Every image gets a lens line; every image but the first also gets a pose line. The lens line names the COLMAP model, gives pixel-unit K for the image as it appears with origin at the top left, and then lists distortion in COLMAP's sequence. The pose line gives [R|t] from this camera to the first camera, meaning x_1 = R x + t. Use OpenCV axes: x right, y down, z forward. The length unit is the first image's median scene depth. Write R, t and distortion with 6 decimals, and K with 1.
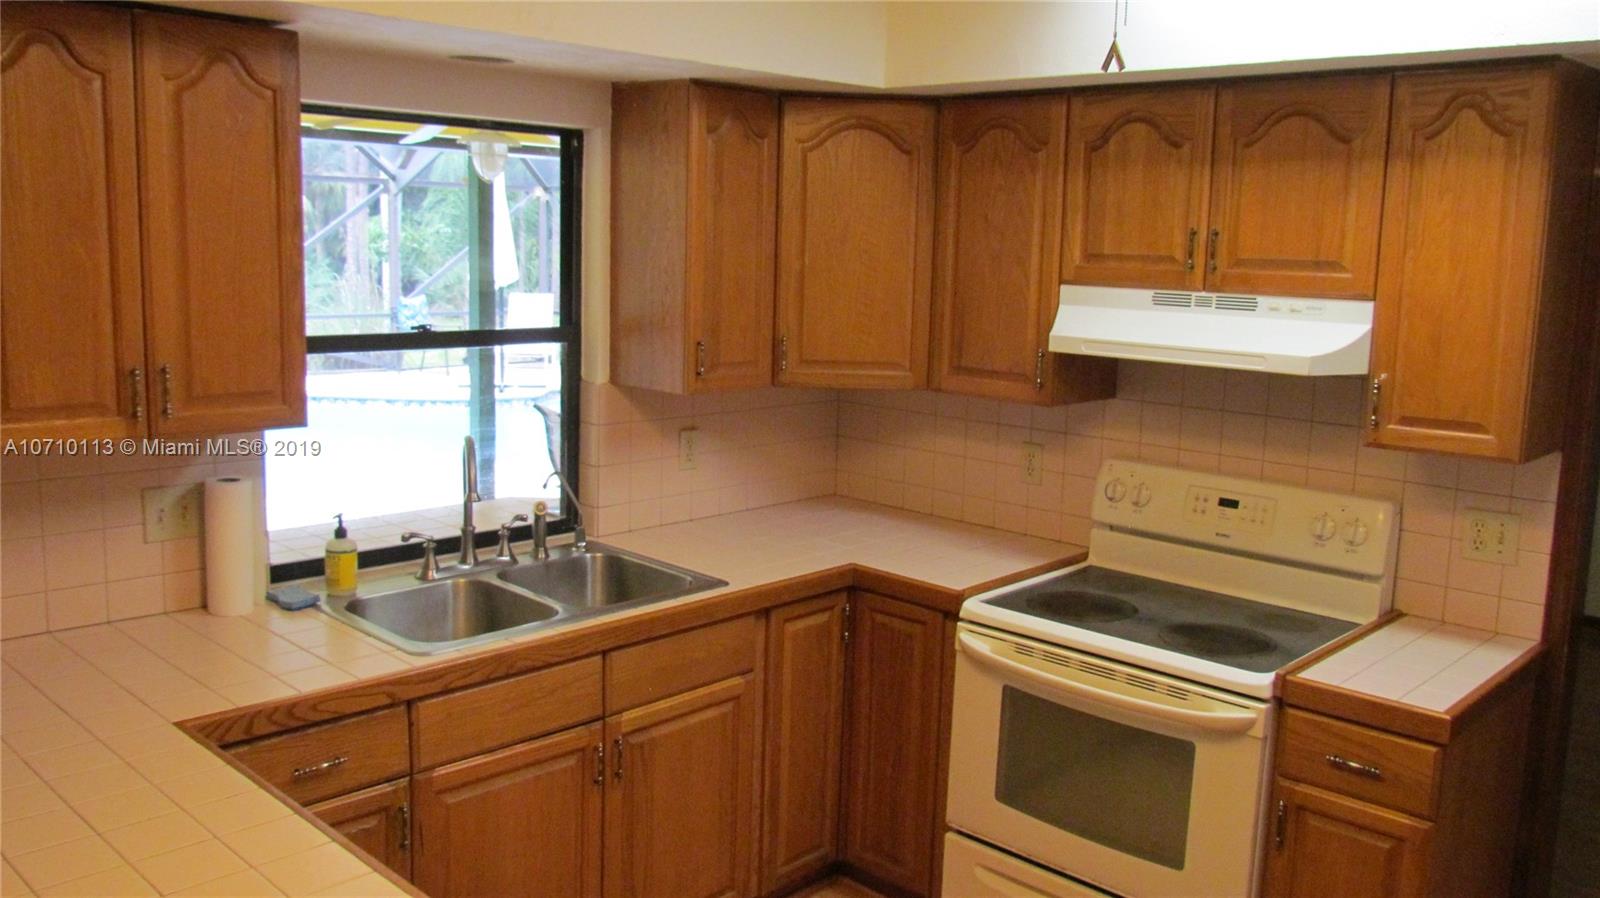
lens RADIAL K [[1311.0, 0, 804.0], [0, 1311.0, 454.8], [0, 0, 1]] dist [-0.015828, 0.011136]
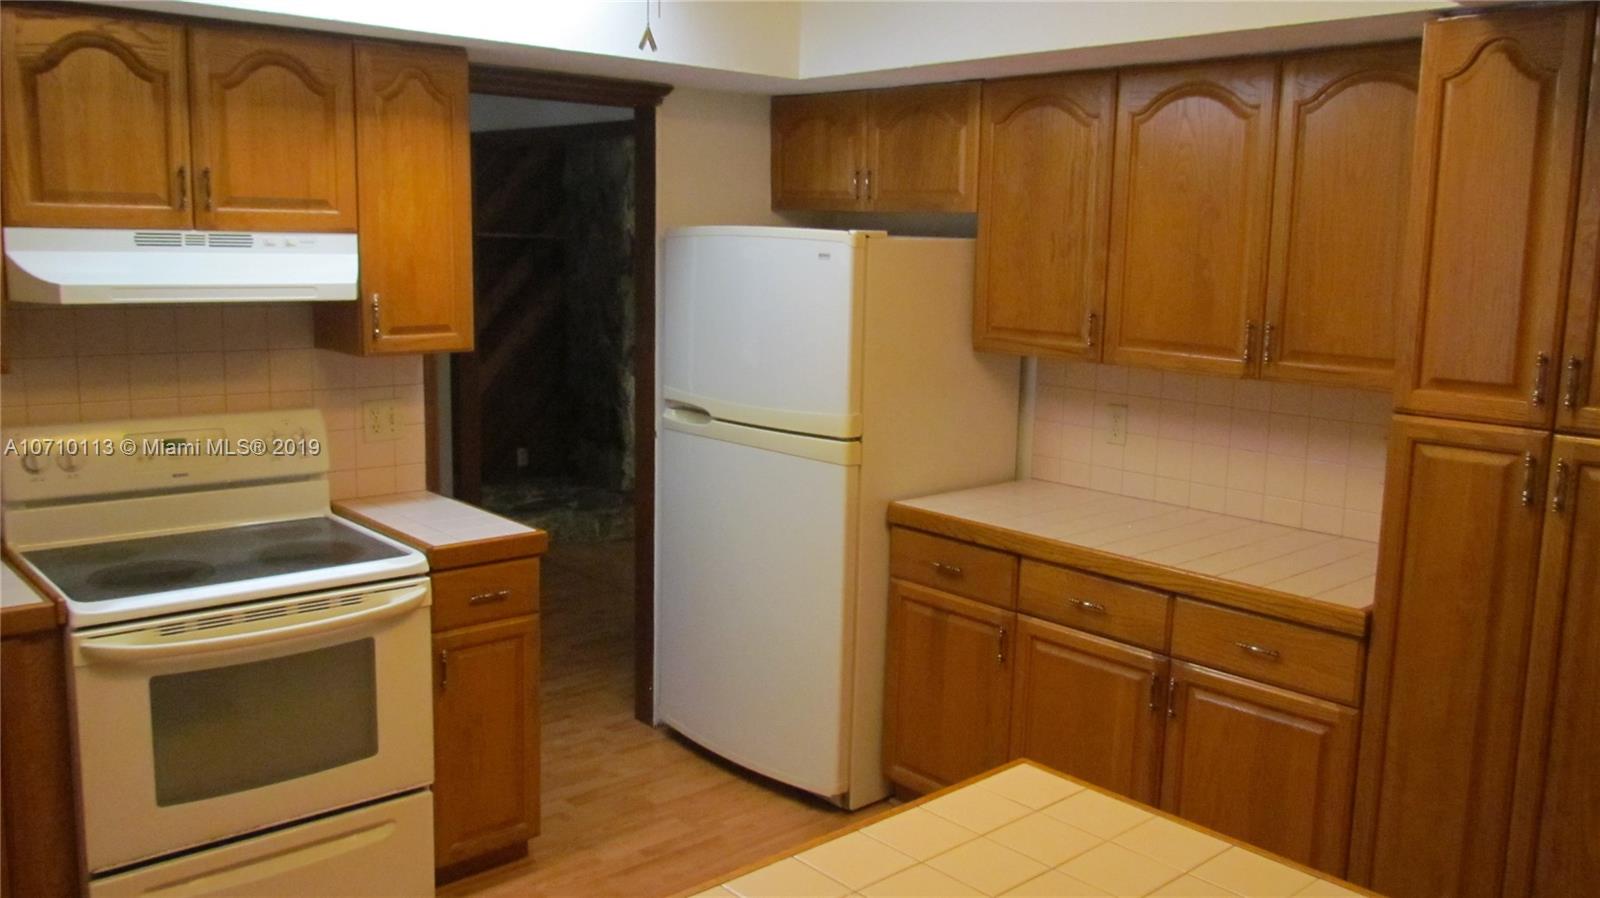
lens RADIAL K [[1311.0, 0, 805.0], [0, 1311.0, 439.4], [0, 0, 1]] dist [-0.015828, 0.011136]
pose [[0.102092, -0.180109, 0.978334, -0.678423], [0.138038, 0.976523, 0.165371, -0.072174], [-0.985151, 0.118164, 0.124557, 0.454424]]
